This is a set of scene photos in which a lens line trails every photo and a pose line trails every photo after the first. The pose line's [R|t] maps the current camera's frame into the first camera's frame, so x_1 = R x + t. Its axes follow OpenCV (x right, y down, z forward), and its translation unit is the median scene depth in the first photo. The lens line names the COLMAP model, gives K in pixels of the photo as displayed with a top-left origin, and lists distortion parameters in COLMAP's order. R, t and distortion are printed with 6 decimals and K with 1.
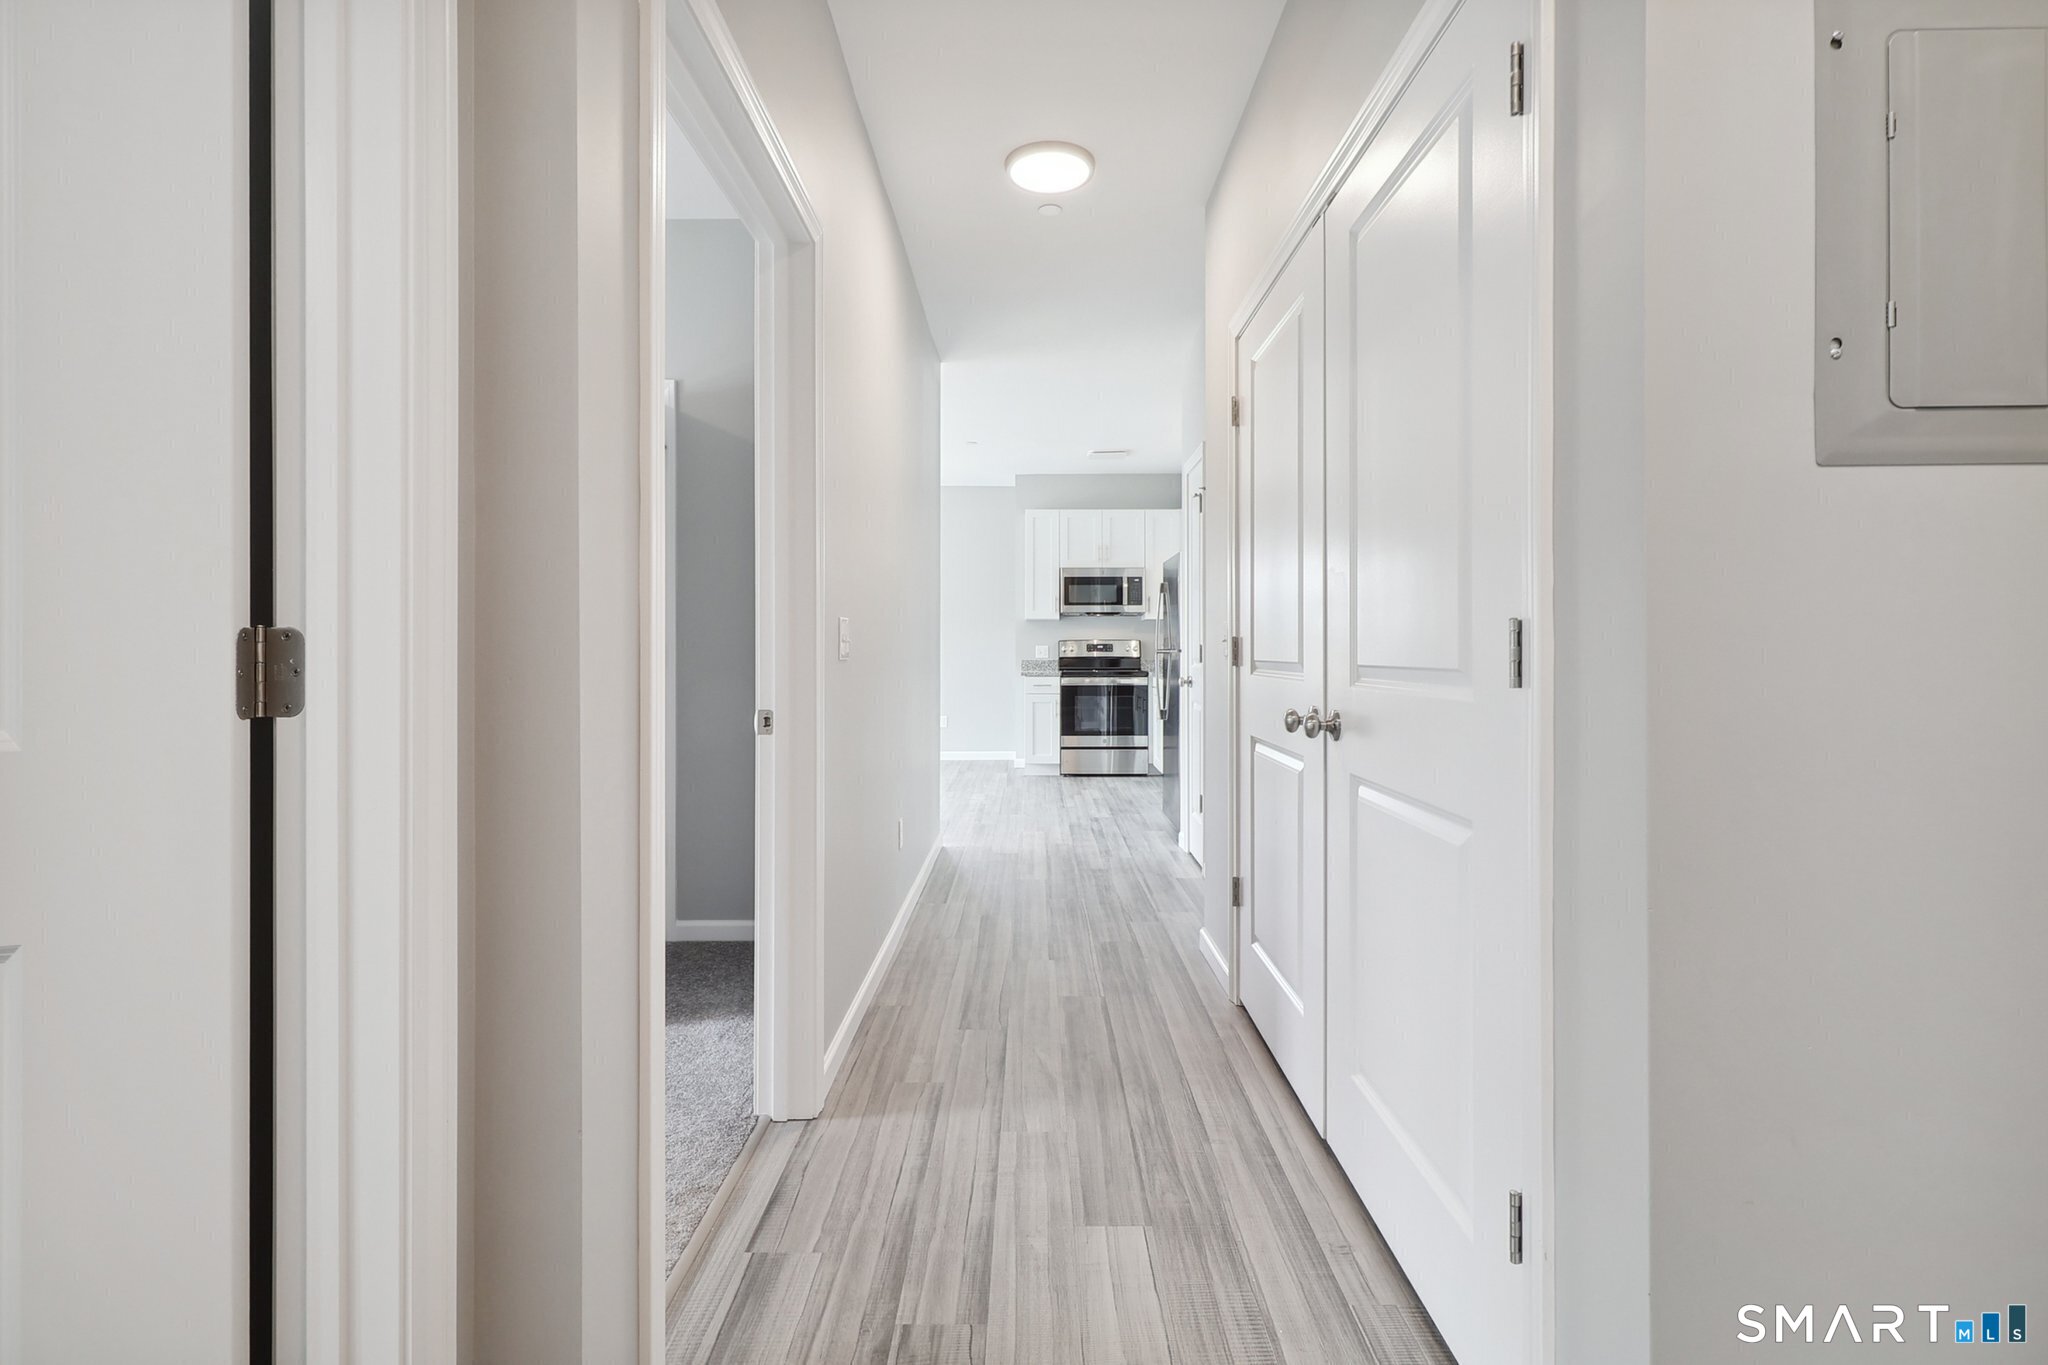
lens RADIAL K [[942.4, 0, 1035.0], [0, 942.4, 653.4], [0, 0, 1]] dist [-0.000881, -0.000472]
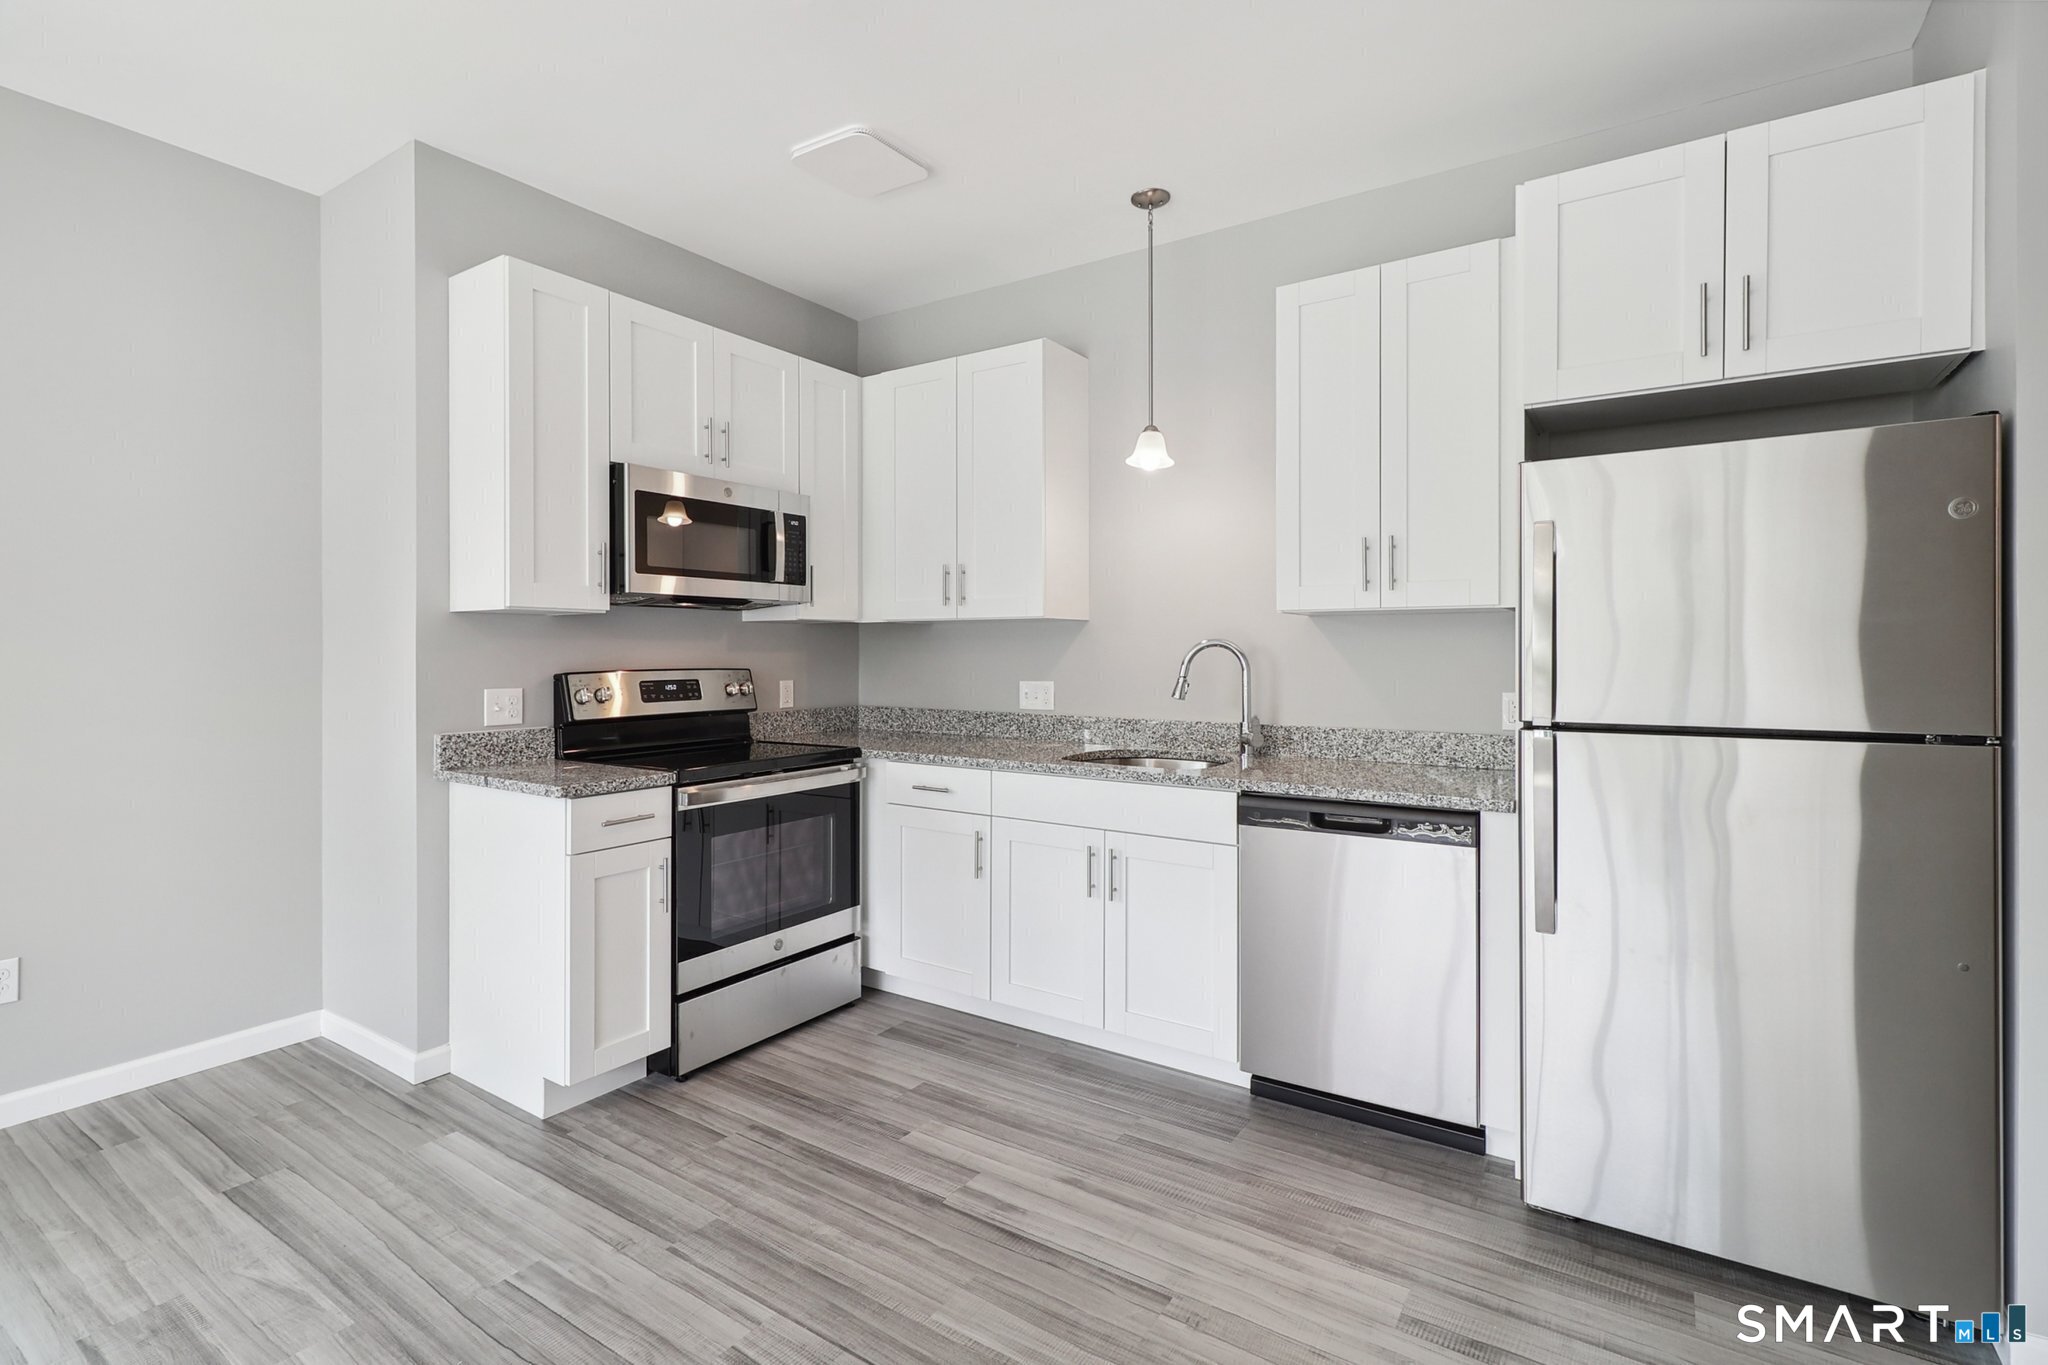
lens RADIAL K [[942.4, 0, 1035.0], [0, 942.4, 653.4], [0, 0, 1]] dist [-0.000881, -0.000472]
pose [[0.560594, 0.001901, 0.828089, -0.170534], [-0.000543, 0.999998, -0.001928, -0.020931], [-0.828091, 0.000631, 0.560594, 0.688075]]
